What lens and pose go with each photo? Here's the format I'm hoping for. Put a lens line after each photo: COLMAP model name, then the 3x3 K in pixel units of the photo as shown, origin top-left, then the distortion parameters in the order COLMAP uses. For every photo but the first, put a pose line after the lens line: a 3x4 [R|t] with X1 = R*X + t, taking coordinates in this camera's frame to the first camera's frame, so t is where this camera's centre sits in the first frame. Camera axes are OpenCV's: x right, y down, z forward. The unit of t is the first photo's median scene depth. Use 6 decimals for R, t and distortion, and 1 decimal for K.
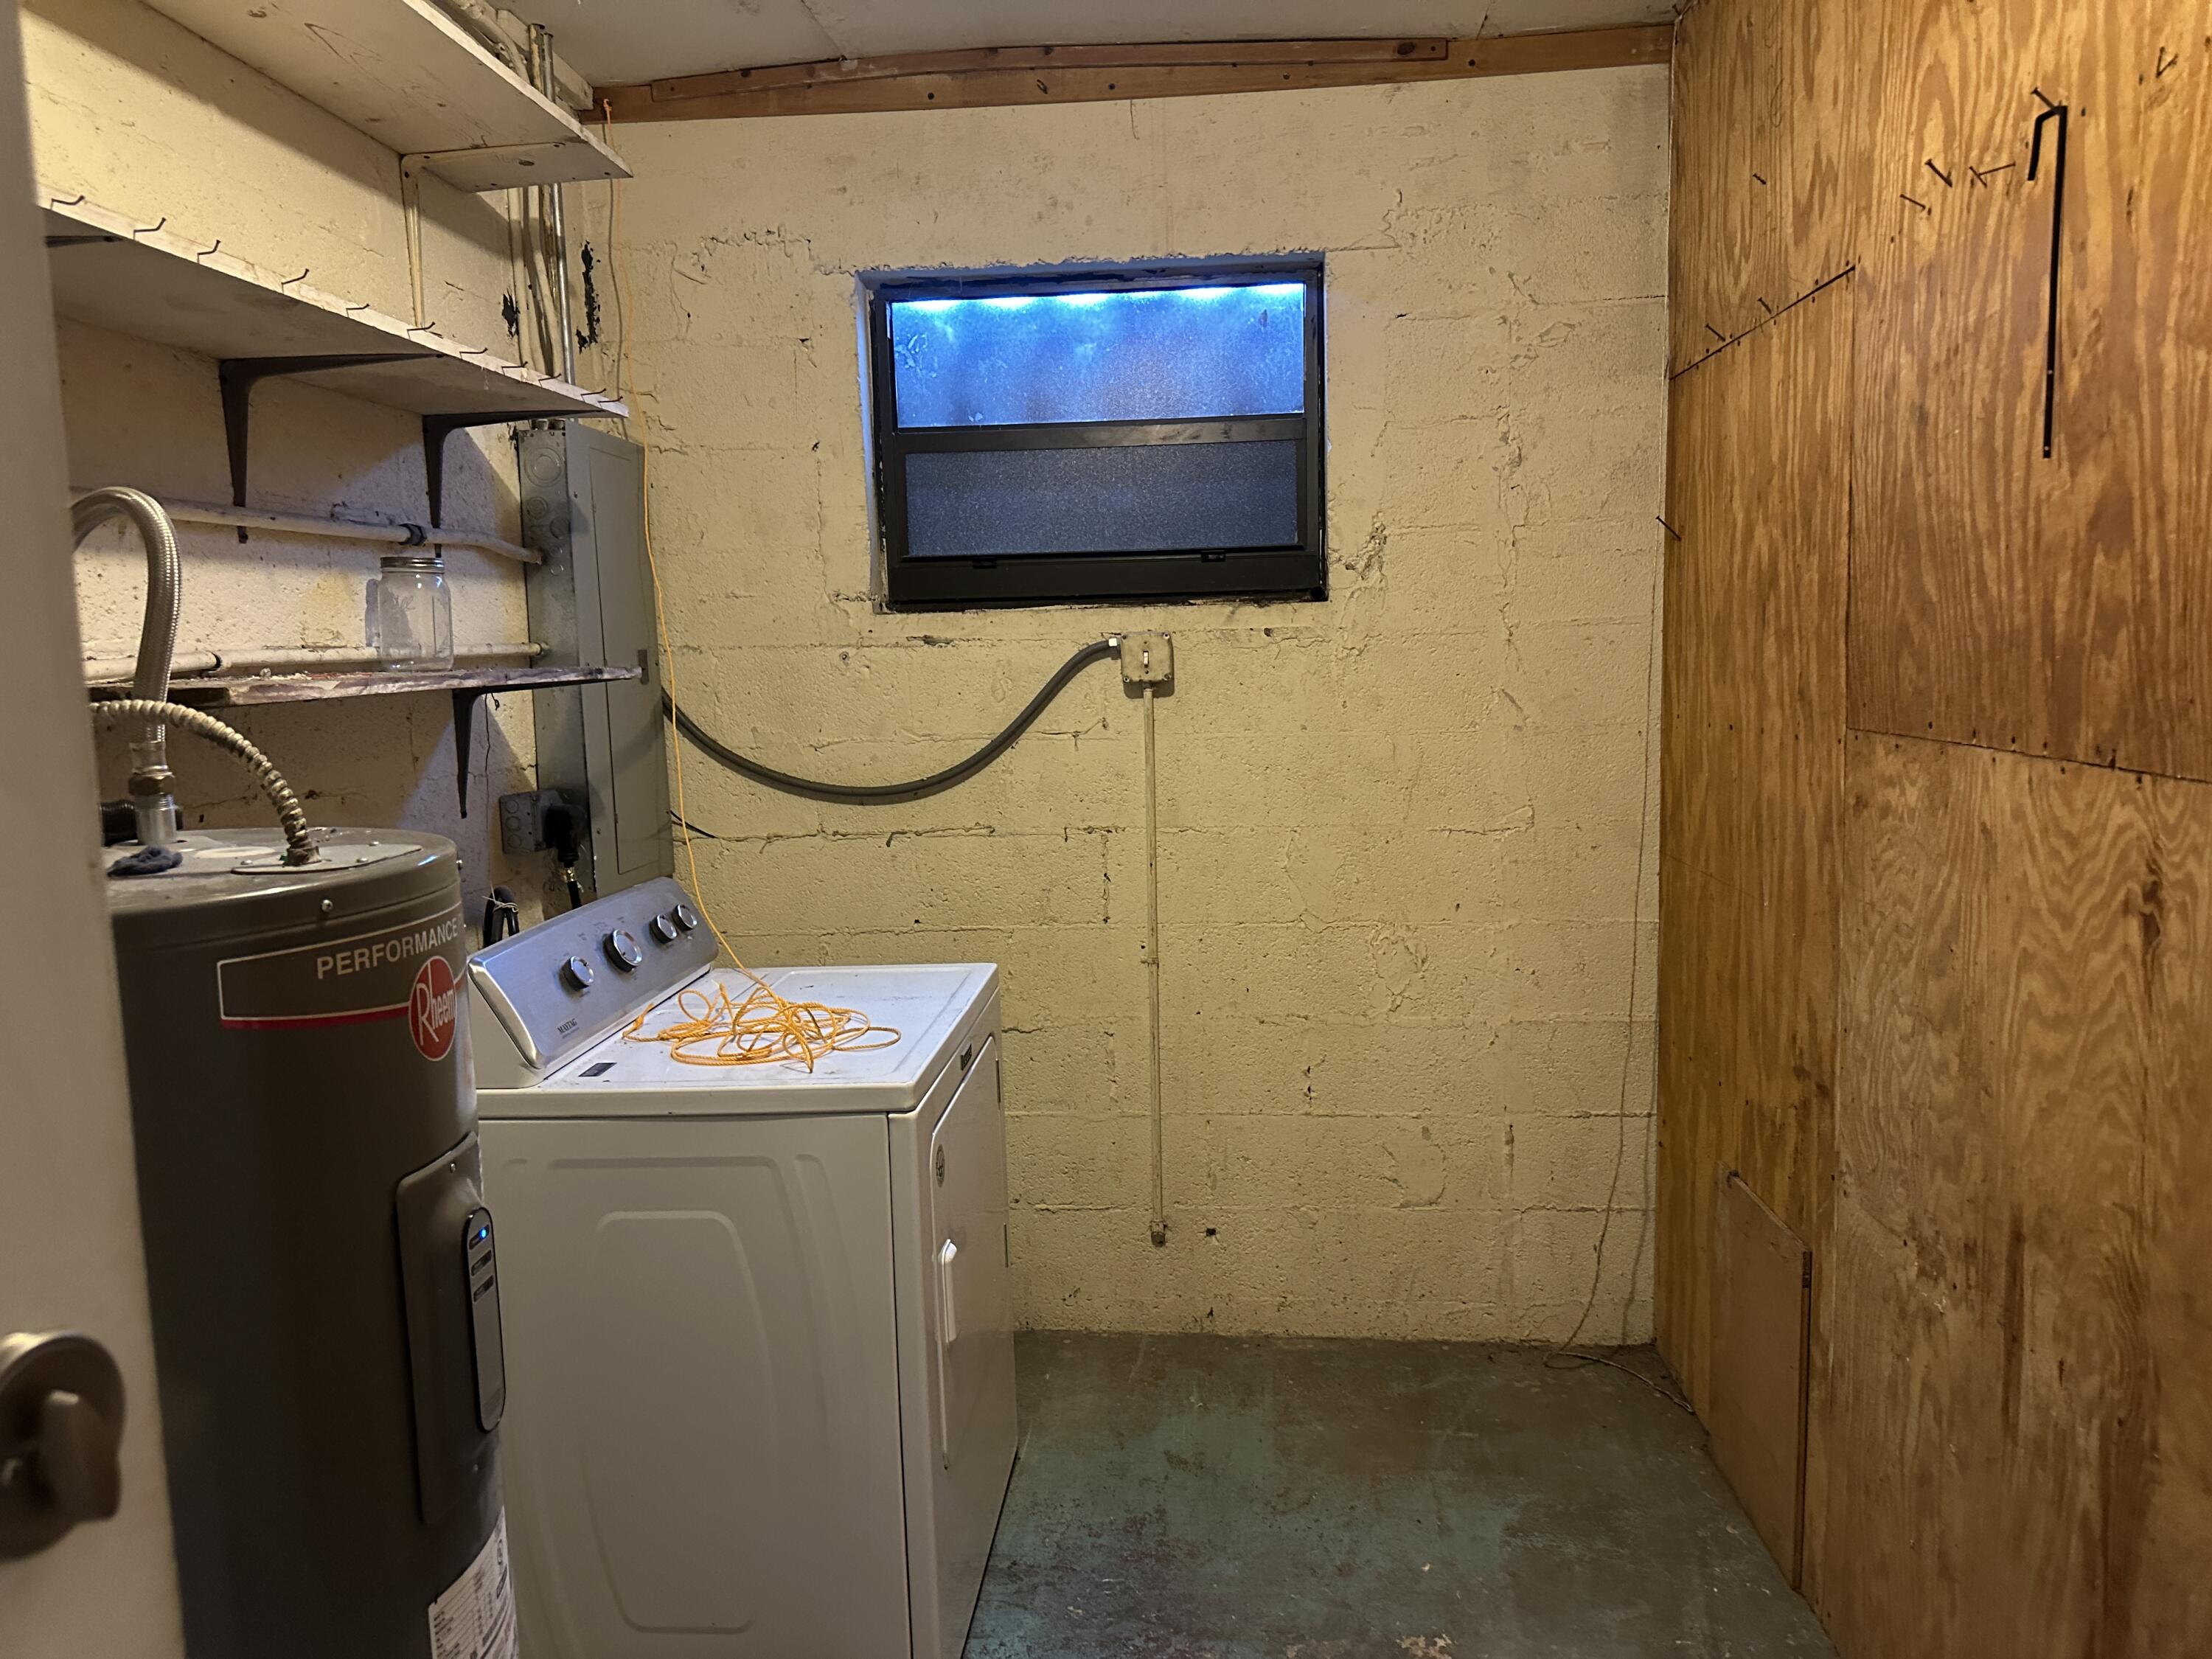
lens RADIAL K [[1573.1, 0, 1124.7], [0, 1573.1, 835.2], [0, 0, 1]] dist [0.042463, -0.054800]
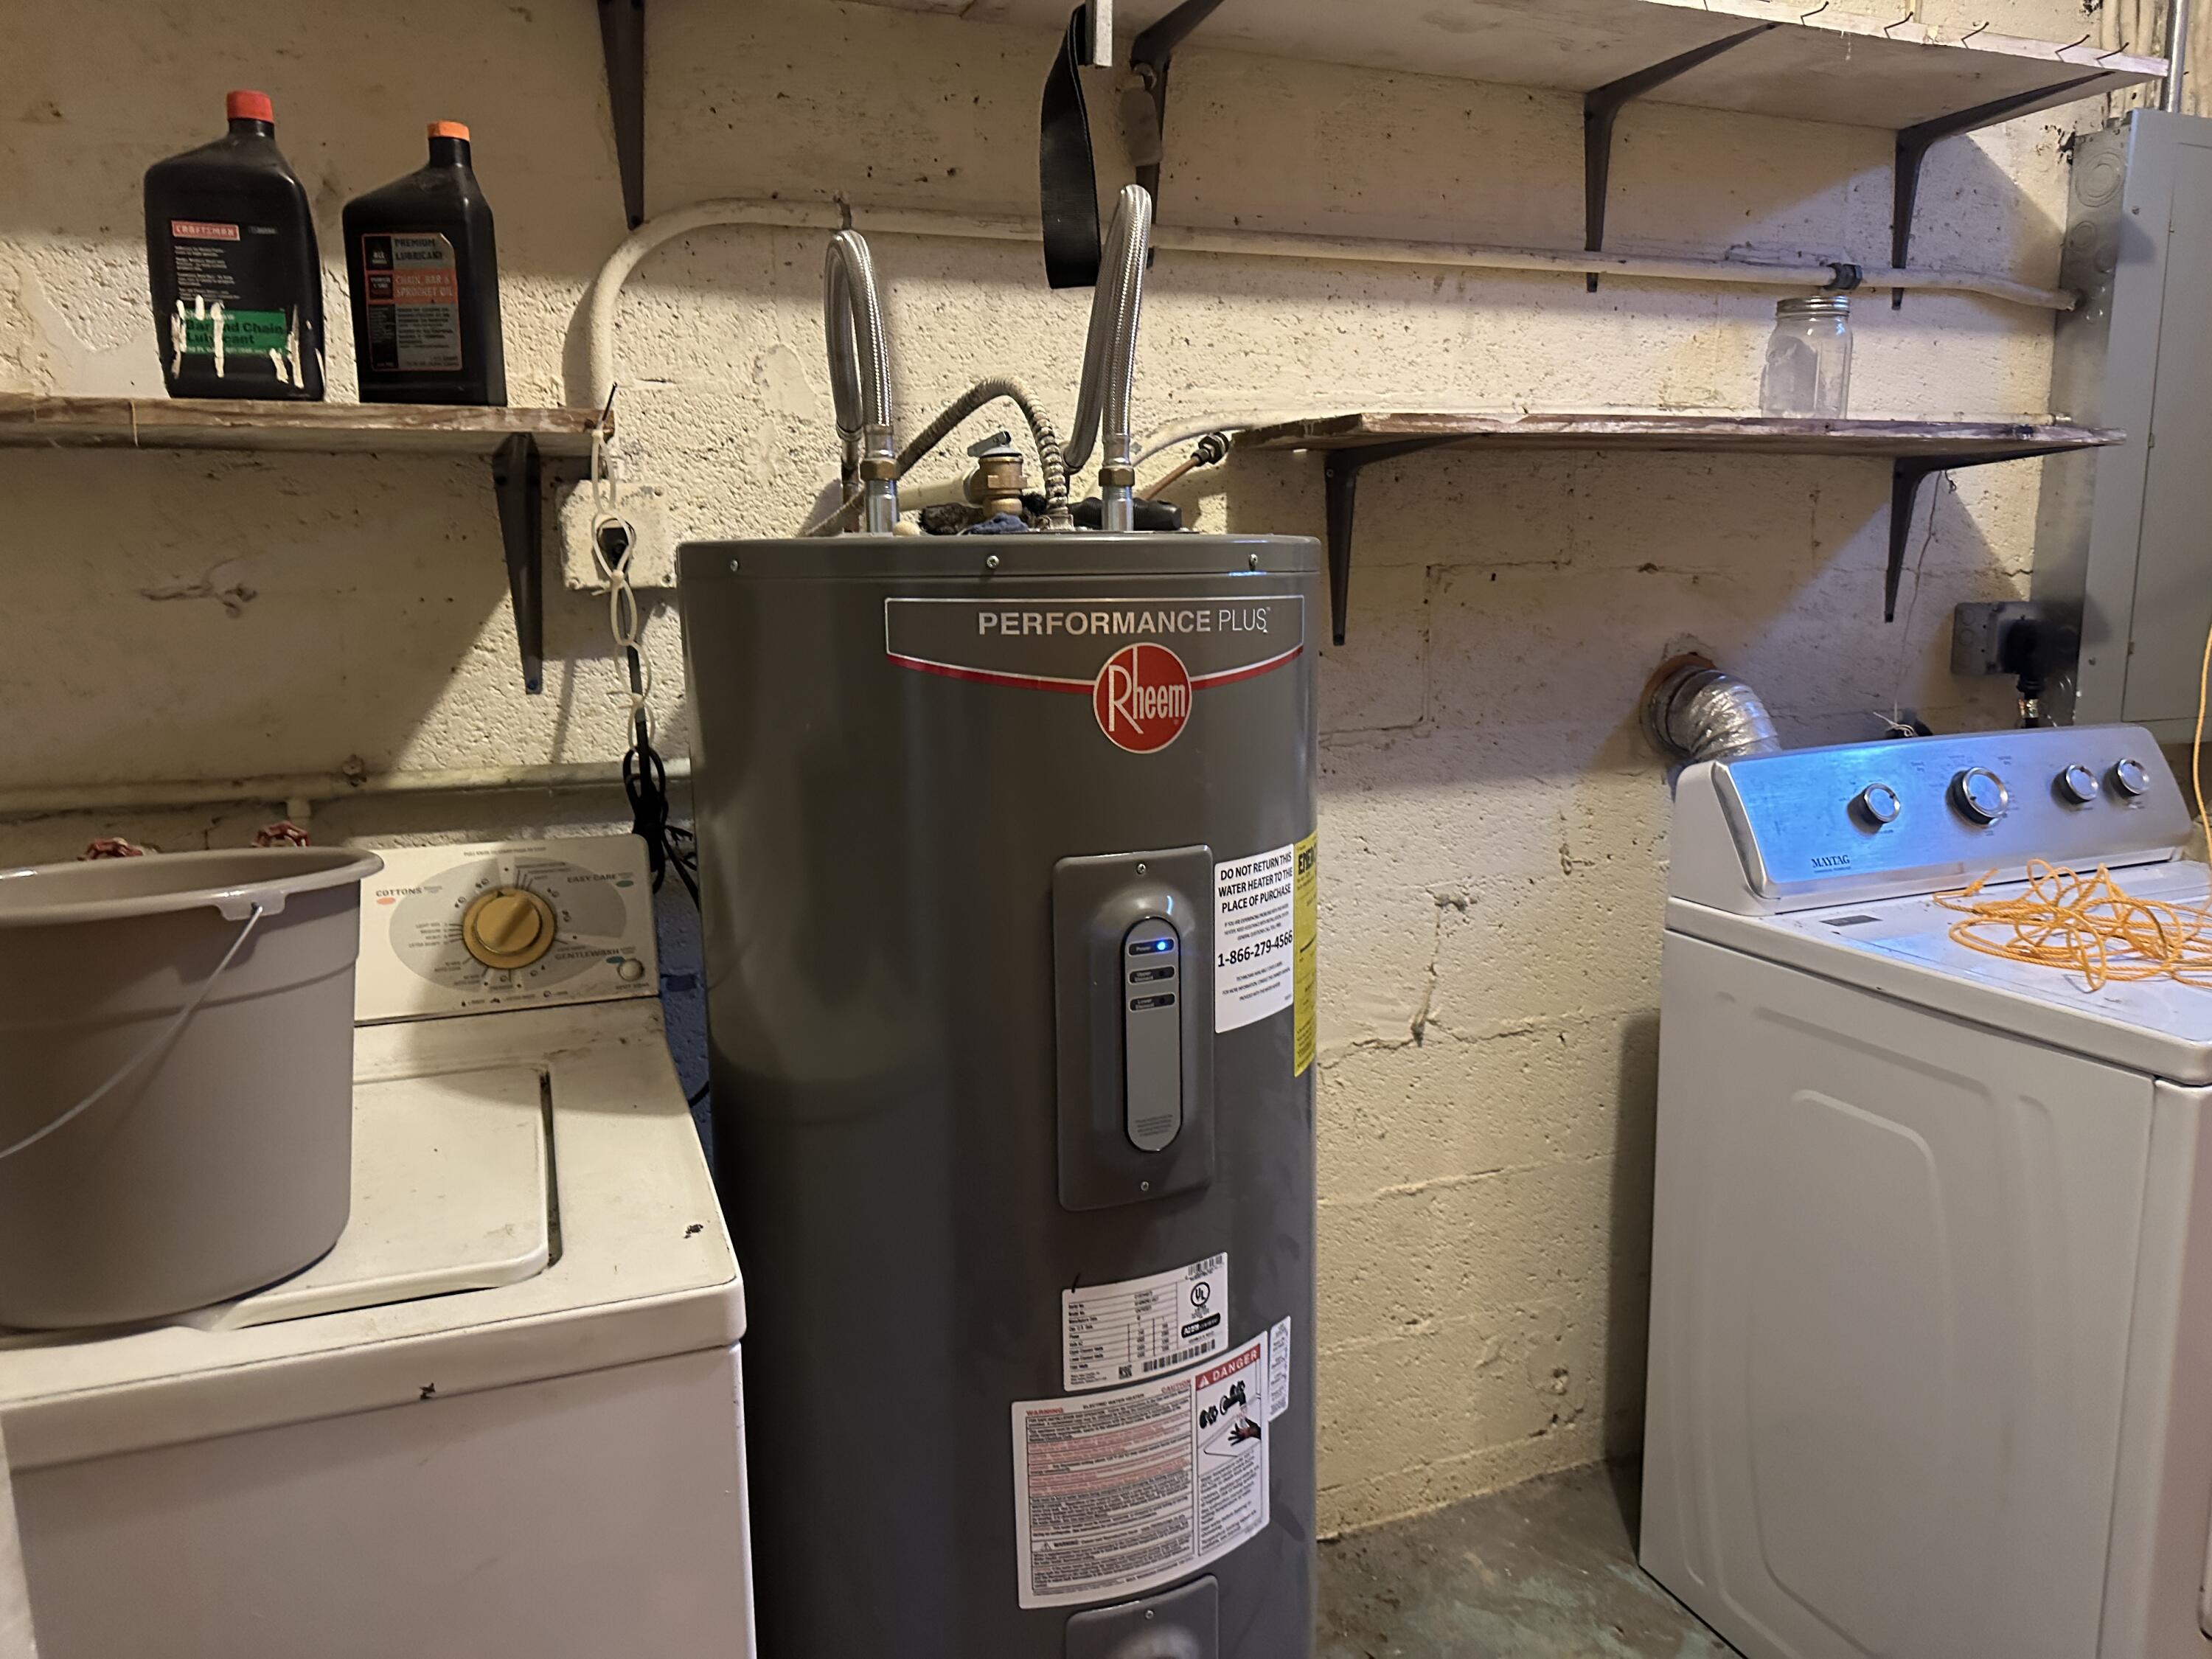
lens RADIAL K [[1573.1, 0, 1124.7], [0, 1573.1, 835.2], [0, 0, 1]] dist [0.042463, -0.054800]
pose [[0.437812, 0.183785, -0.880081, 0.213008], [-0.114158, 0.982324, 0.148347, 0.027689], [0.891789, 0.035520, 0.451054, 0.305750]]
